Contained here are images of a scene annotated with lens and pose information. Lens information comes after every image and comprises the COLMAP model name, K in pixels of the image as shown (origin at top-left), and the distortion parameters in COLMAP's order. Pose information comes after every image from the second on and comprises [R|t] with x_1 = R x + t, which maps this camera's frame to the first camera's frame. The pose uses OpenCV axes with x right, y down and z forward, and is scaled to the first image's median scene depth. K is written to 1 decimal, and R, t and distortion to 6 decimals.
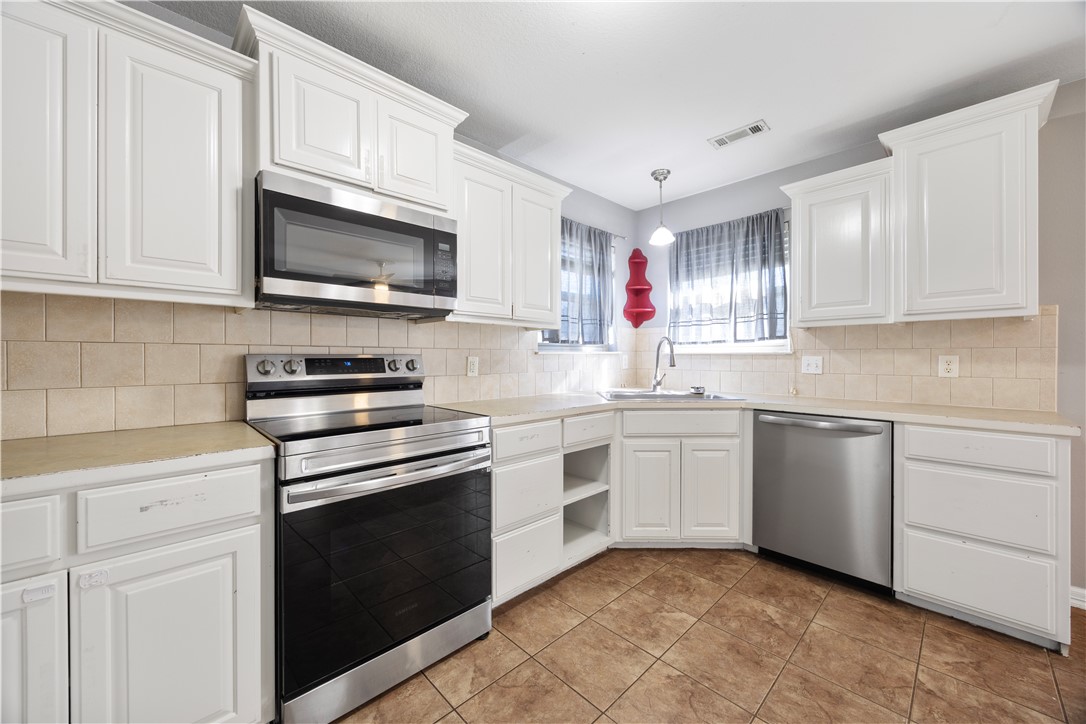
lens RADIAL K [[409.7, 0, 541.1], [0, 409.7, 360.0], [0, 0, 1]] dist [-0.003607, 0.000476]
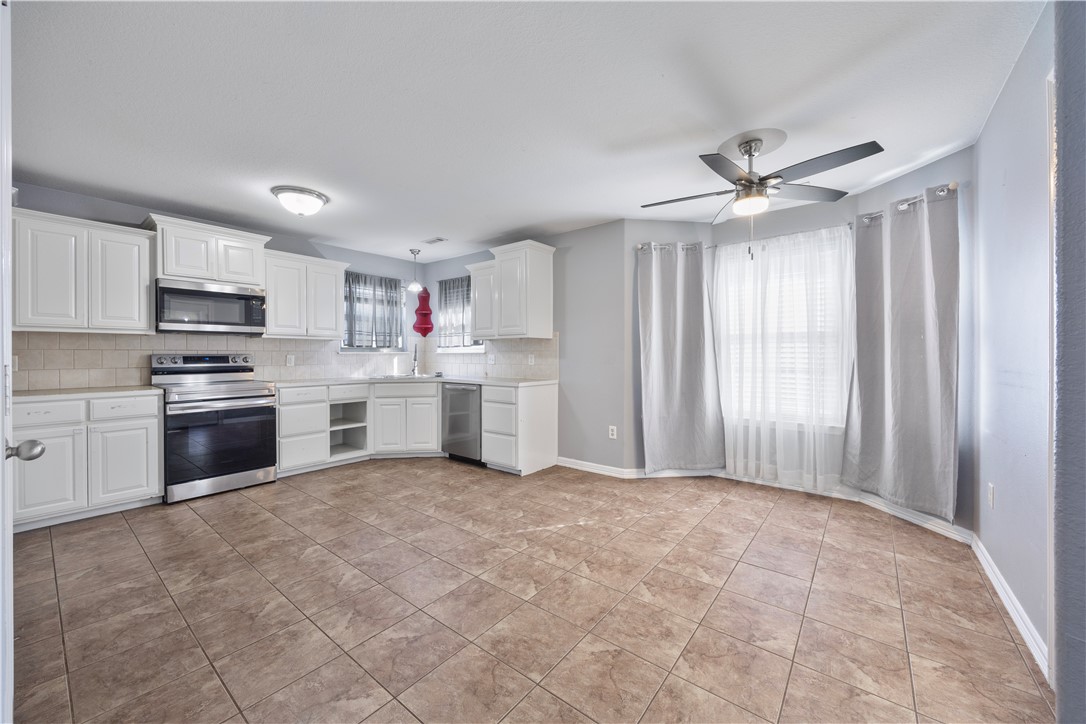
lens RADIAL K [[409.7, 0, 540.2], [0, 409.7, 357.5], [0, 0, 1]] dist [-0.003607, 0.000476]
pose [[0.990134, -0.001655, 0.140112, 0.884159], [0.001639, 0.999999, 0.000231, 0.004332], [-0.140112, 0.000001, 0.990136, -1.245932]]
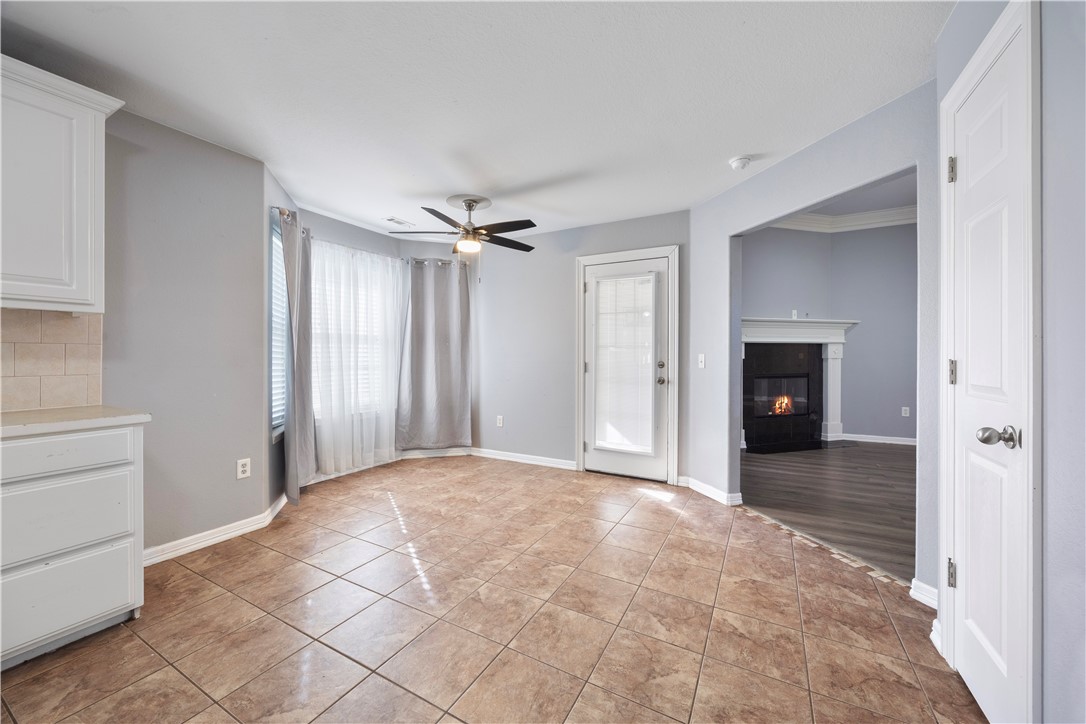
lens RADIAL K [[409.7, 0, 536.8], [0, 409.7, 355.9], [0, 0, 1]] dist [-0.003607, 0.000476]
pose [[-0.293709, -0.002694, 0.955891, -0.102328], [0.001470, 0.999994, 0.003270, -0.002642], [-0.955894, 0.002365, -0.293704, 0.227568]]
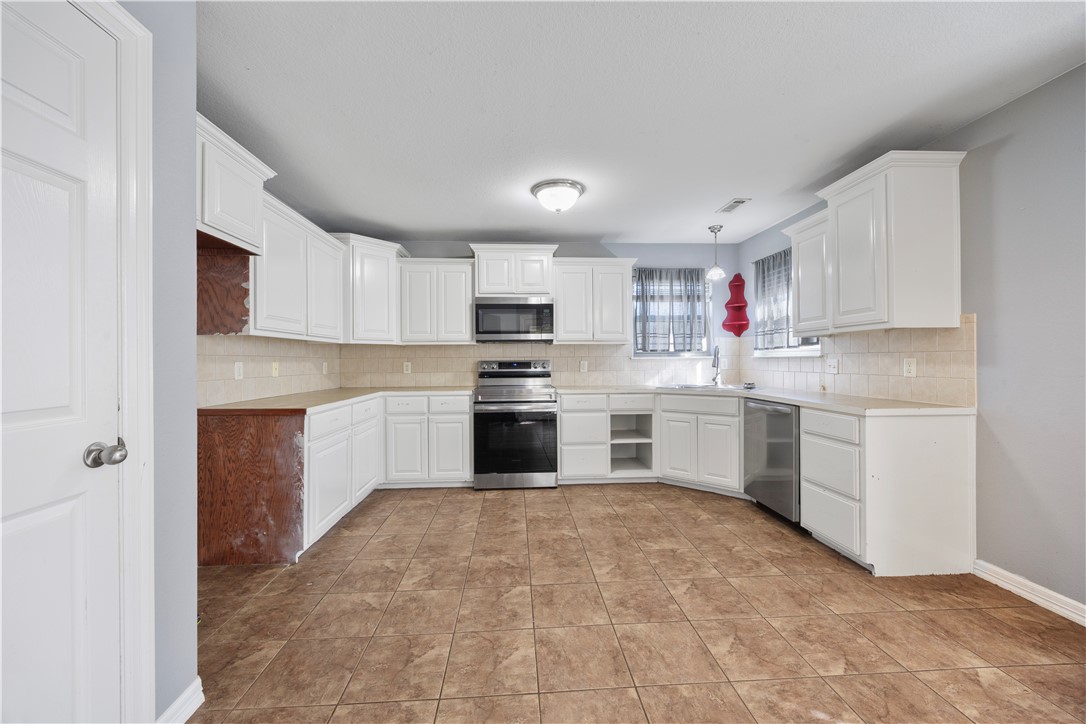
lens RADIAL K [[409.7, 0, 538.2], [0, 409.7, 359.1], [0, 0, 1]] dist [-0.003607, 0.000476]
pose [[0.765906, -0.007746, -0.642906, 1.100929], [0.002167, 0.999953, -0.009466, 0.000372], [0.642949, 0.005857, 0.765887, -0.675796]]
